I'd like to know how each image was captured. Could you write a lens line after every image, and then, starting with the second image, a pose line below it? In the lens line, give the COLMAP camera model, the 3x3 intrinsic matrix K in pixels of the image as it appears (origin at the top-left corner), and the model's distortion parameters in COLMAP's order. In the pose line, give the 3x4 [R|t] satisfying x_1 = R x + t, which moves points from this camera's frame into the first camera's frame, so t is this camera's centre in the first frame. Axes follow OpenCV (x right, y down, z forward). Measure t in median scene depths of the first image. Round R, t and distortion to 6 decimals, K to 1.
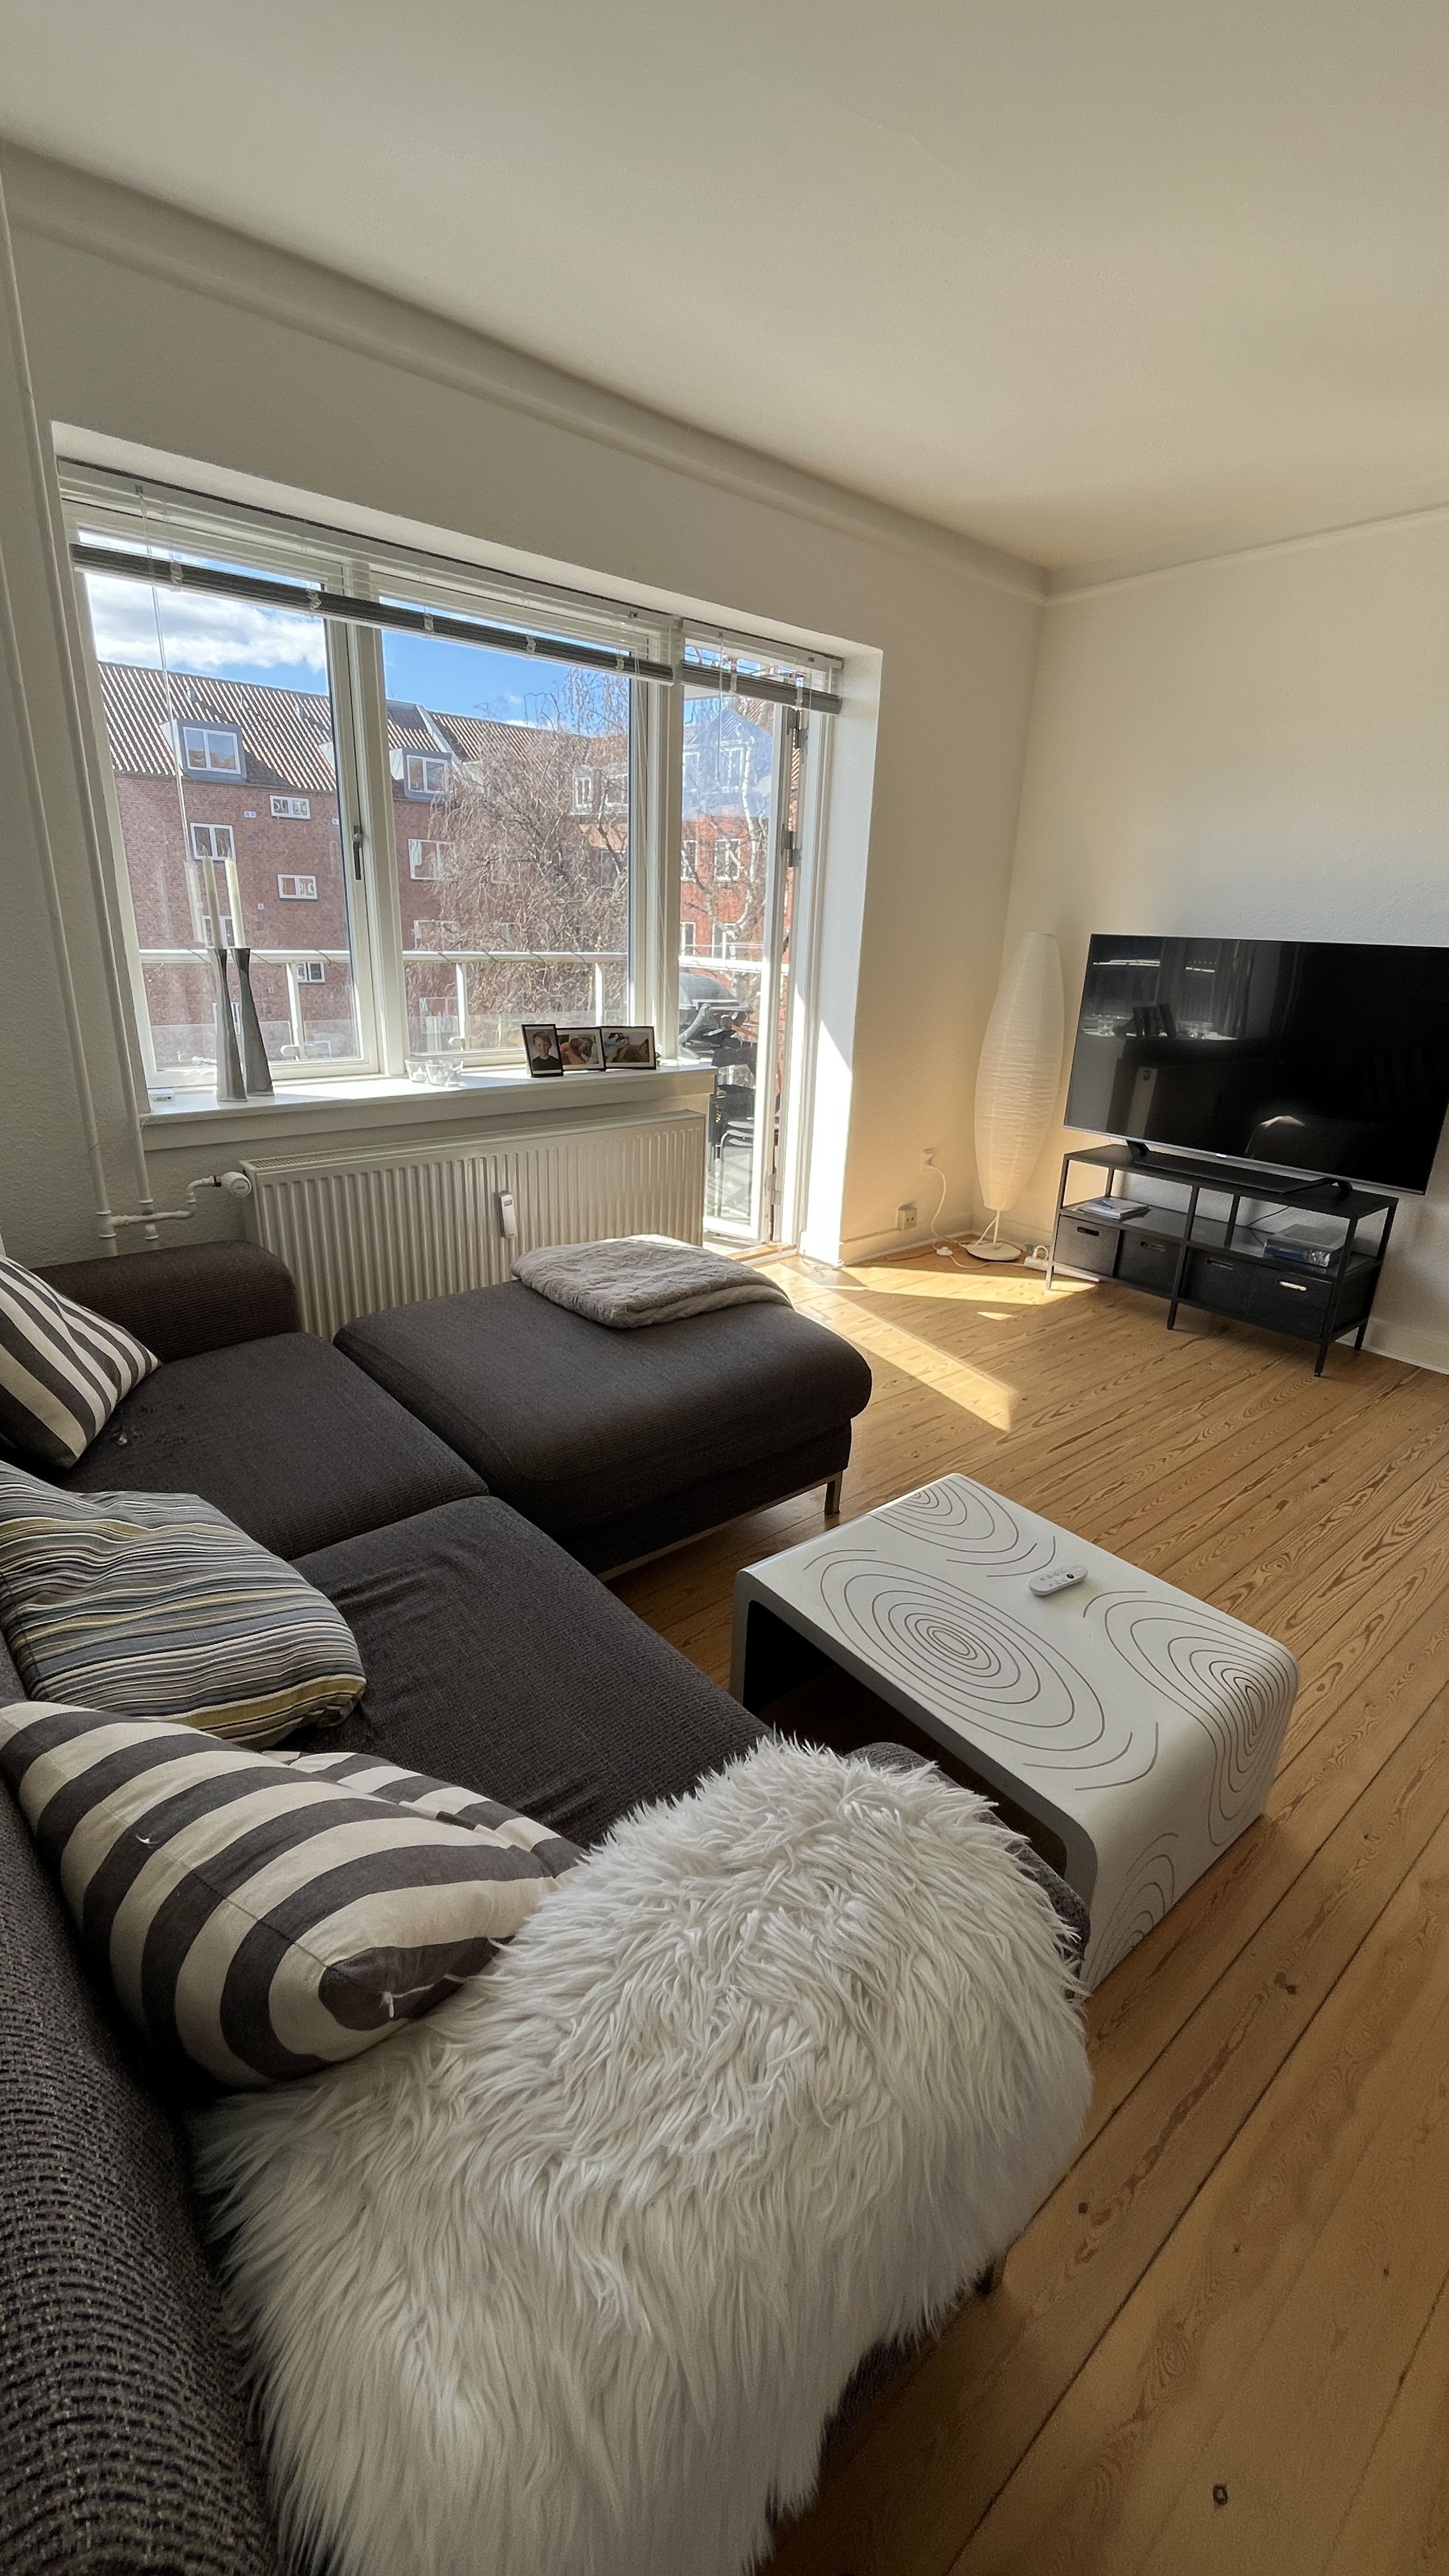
lens RADIAL K [[1053.3, 0, 721.0], [0, 1053.3, 1286.2], [0, 0, 1]] dist [-0.002557, -0.000357]
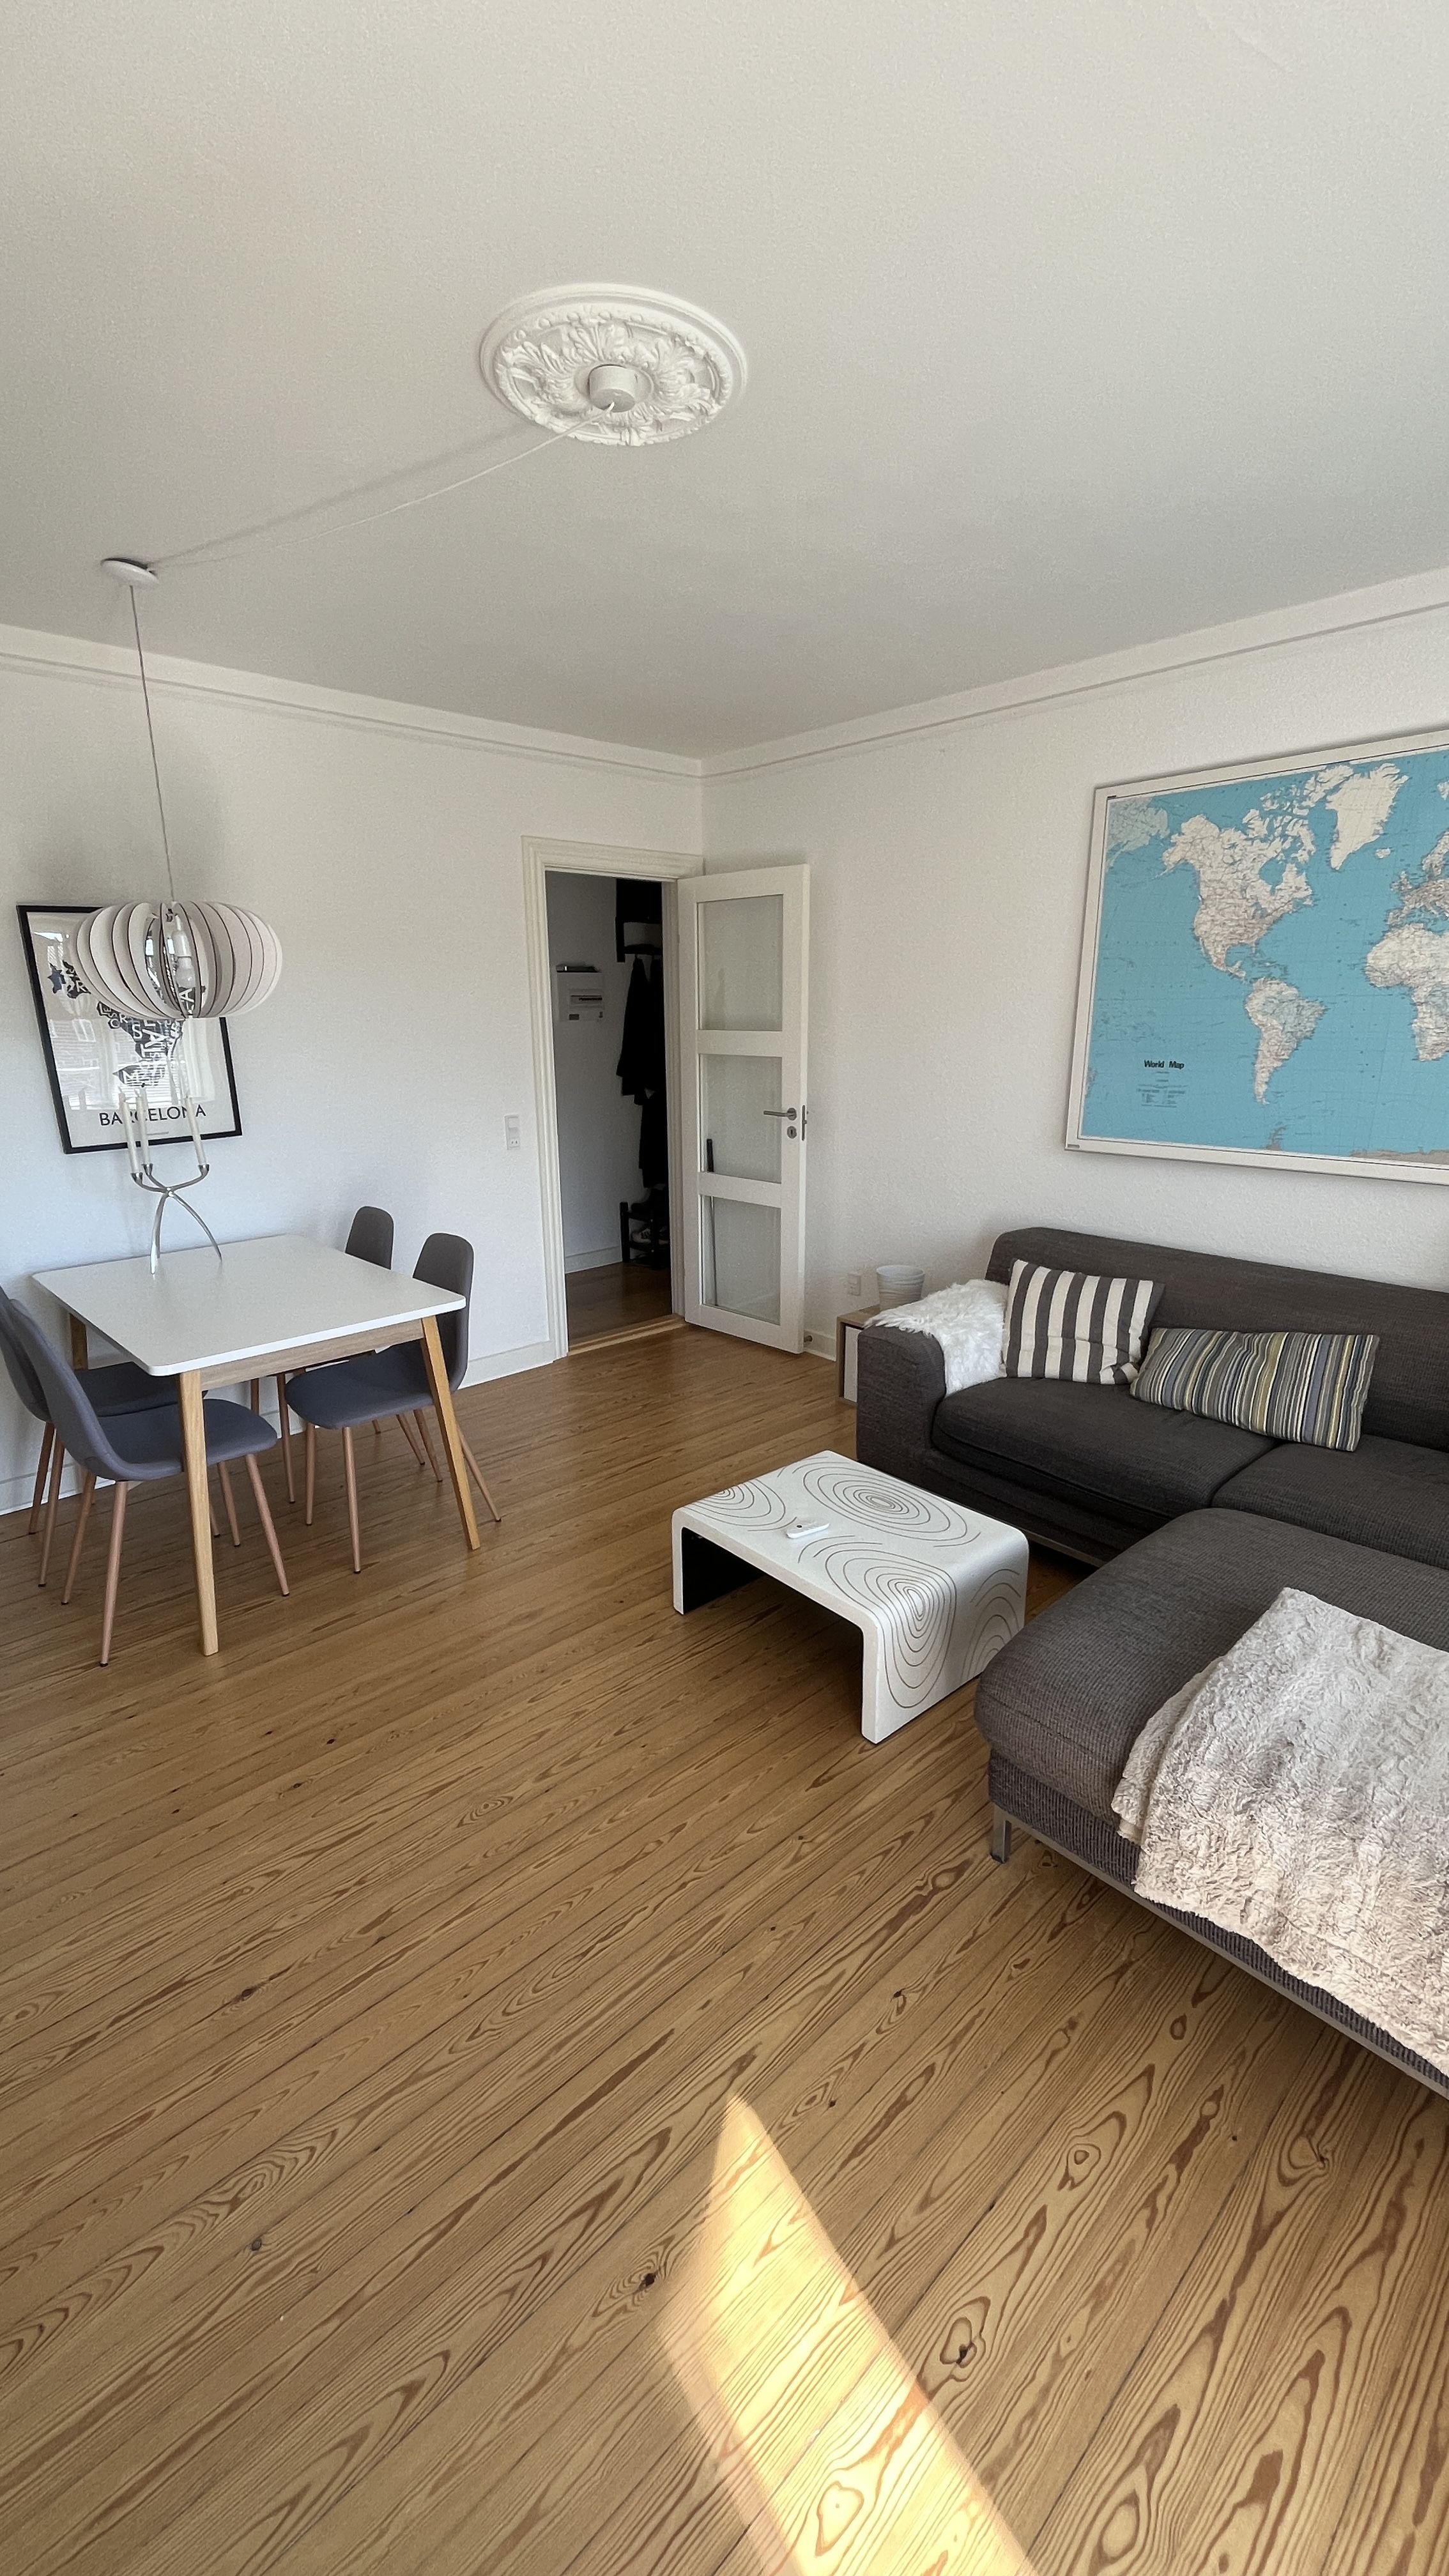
lens RADIAL K [[1053.3, 0, 731.3], [0, 1053.3, 1286.7], [0, 0, 1]] dist [-0.002557, -0.000357]
pose [[-0.998599, -0.018118, -0.049707, 0.258289], [-0.043461, 0.816693, 0.575434, -0.417698], [0.030169, 0.576788, -0.816336, 1.013304]]
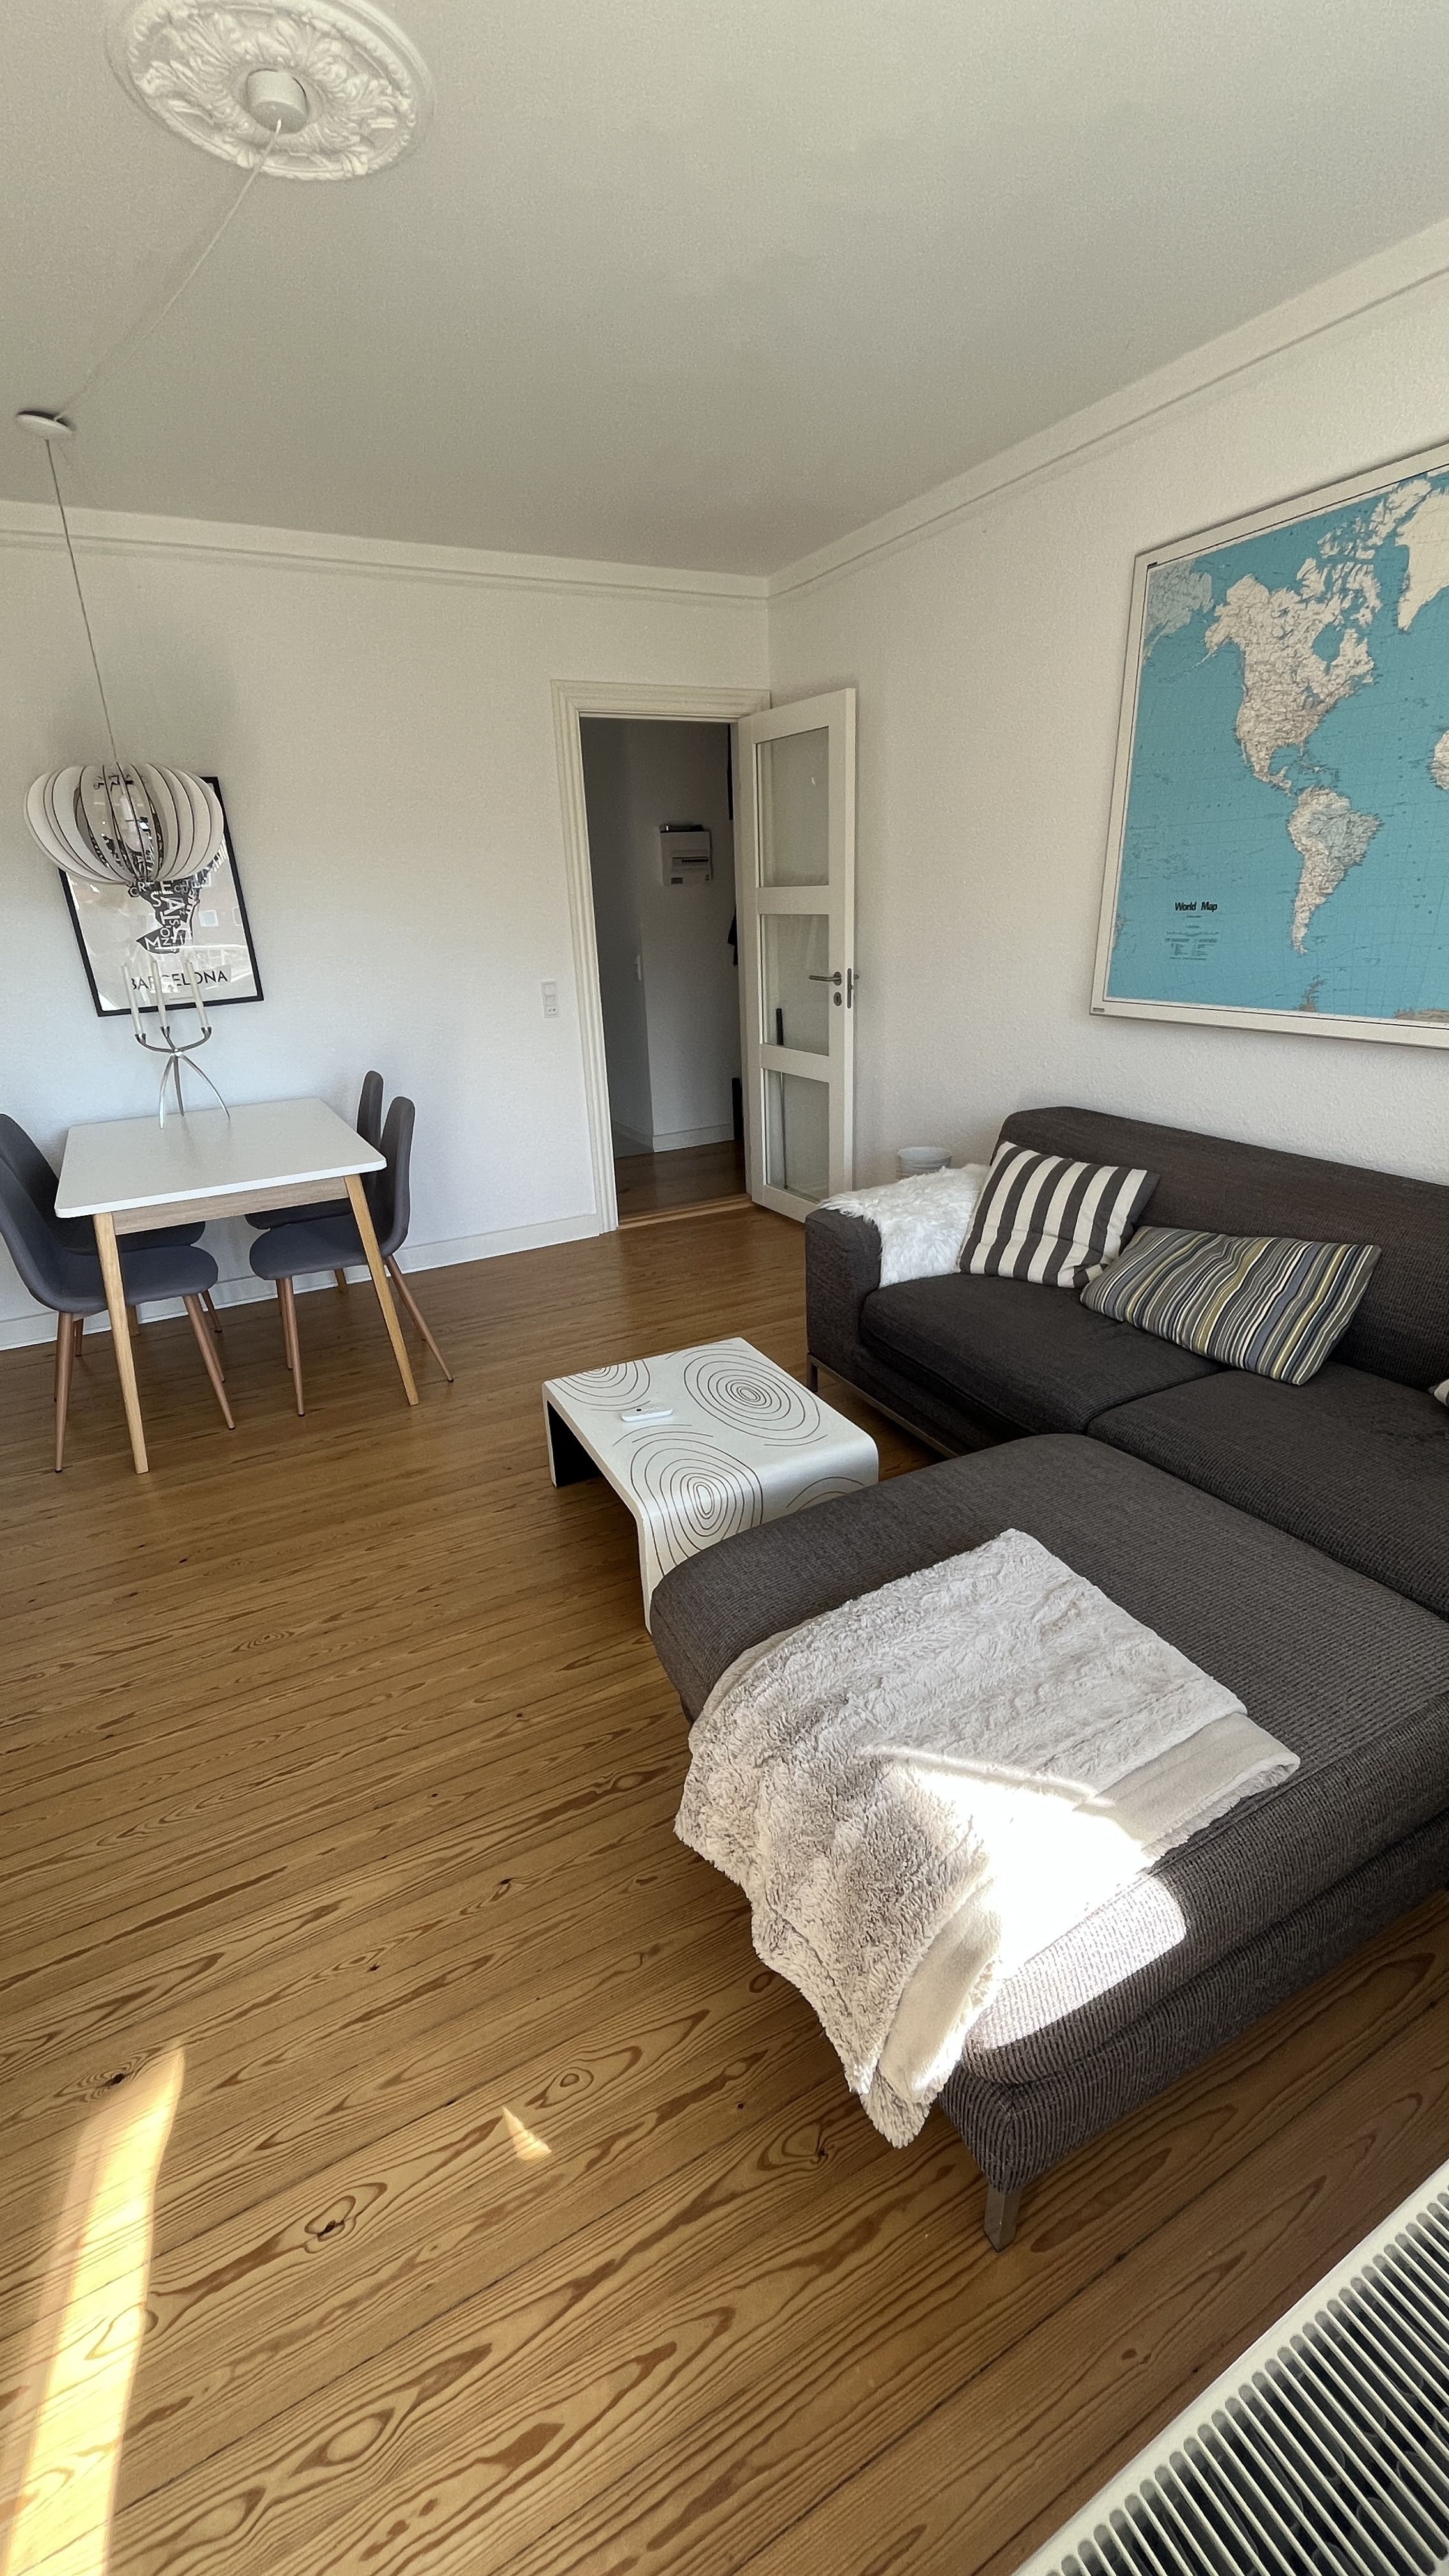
lens RADIAL K [[1053.3, 0, 725.8], [0, 1053.3, 1287.1], [0, 0, 1]] dist [-0.002557, -0.000357]
pose [[-0.975903, -0.078758, 0.203498, -0.025785], [0.076030, 0.751422, 0.655427, -0.375758], [-0.204533, 0.655105, -0.727327, 0.954635]]
